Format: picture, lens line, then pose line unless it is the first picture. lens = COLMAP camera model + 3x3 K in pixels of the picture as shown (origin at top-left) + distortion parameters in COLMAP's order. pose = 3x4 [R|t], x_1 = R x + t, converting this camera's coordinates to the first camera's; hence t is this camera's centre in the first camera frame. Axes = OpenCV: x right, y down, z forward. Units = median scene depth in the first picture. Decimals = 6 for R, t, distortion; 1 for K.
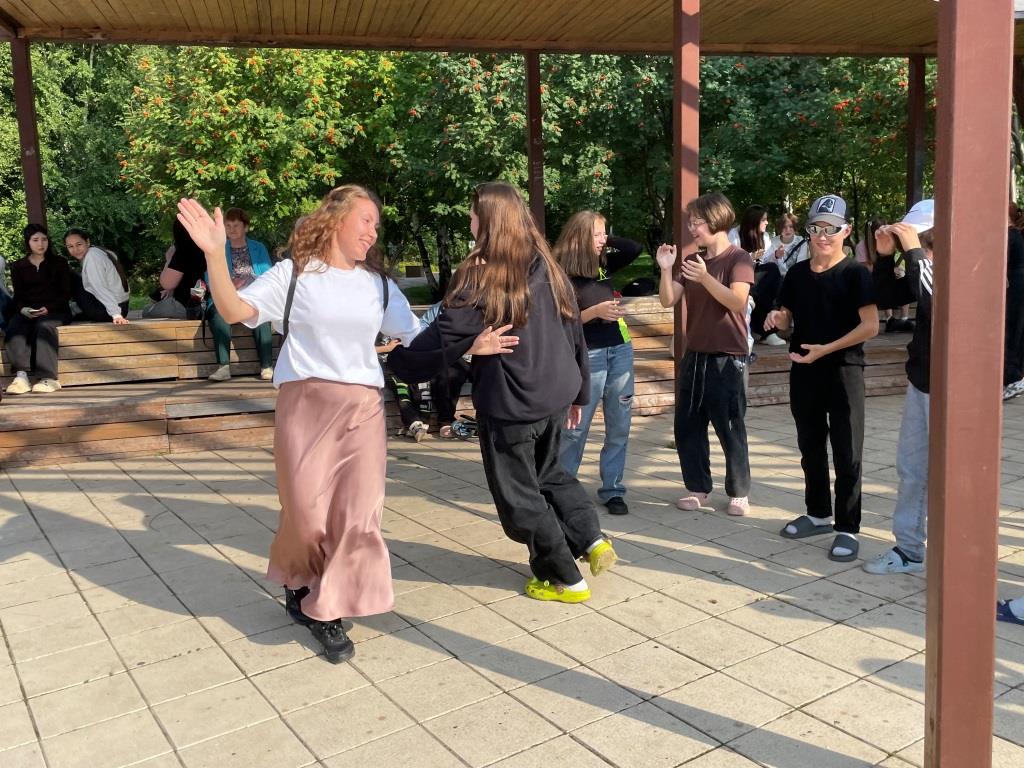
lens RADIAL K [[934.4, 0, 512.0], [0, 934.4, 384.0], [0, 0, 1]] dist [0.015120, 0.003205]
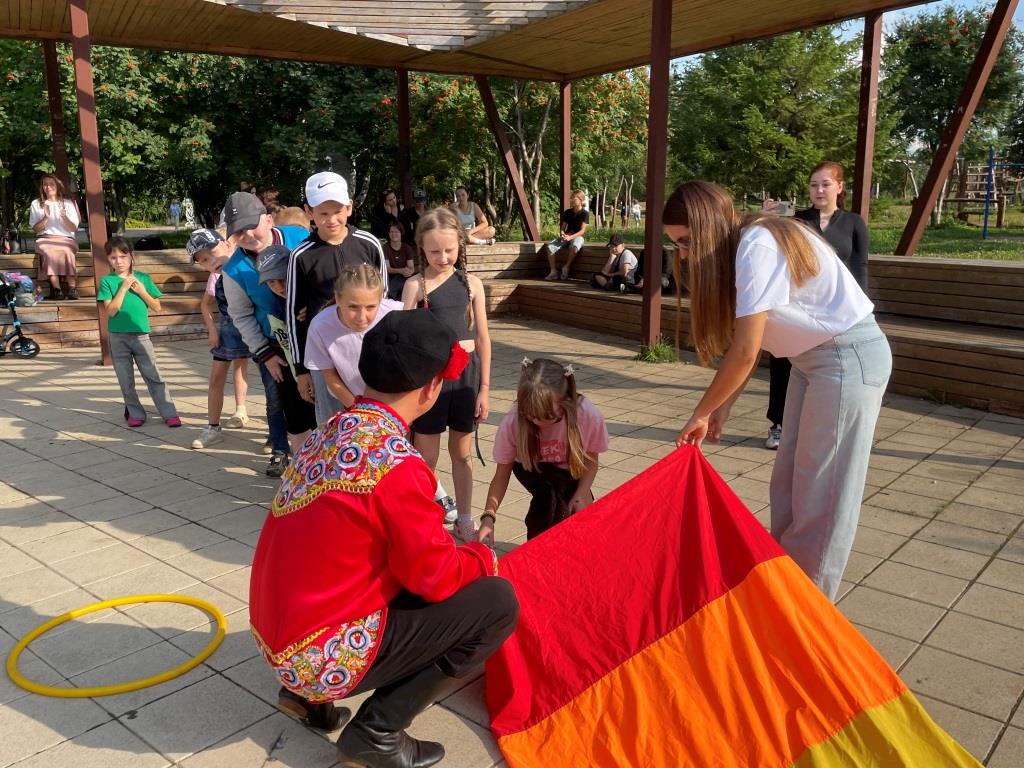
lens RADIAL K [[867.3, 0, 512.0], [0, 867.3, 384.0], [0, 0, 1]] dist [0.079196, -0.120981]
pose [[0.967487, -0.011298, 0.252668, 0.192191], [-0.002432, 0.998540, 0.053962, 0.009374], [-0.252908, -0.052822, 0.966047, -0.148312]]
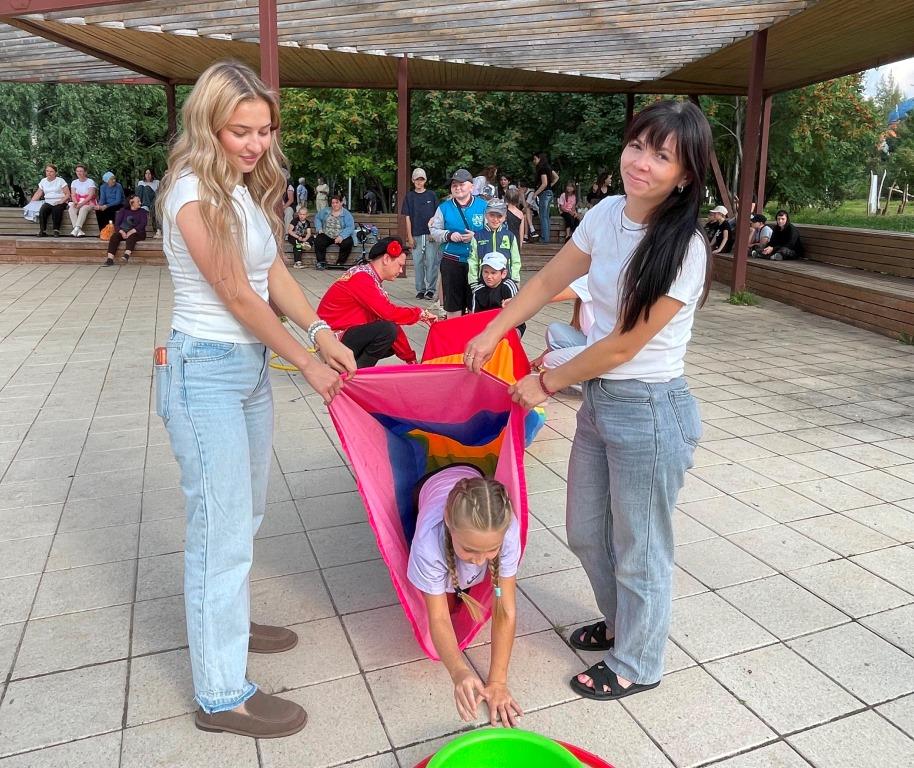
lens RADIAL K [[694.7, 0, 457.0], [0, 694.7, 384.0], [0, 0, 1]] dist [-0.008114, -0.001016]
pose [[0.971467, 0.115673, -0.207056, 0.319908], [-0.086474, 0.985657, 0.144923, 0.028389], [0.220850, -0.122883, 0.967536, -0.314946]]
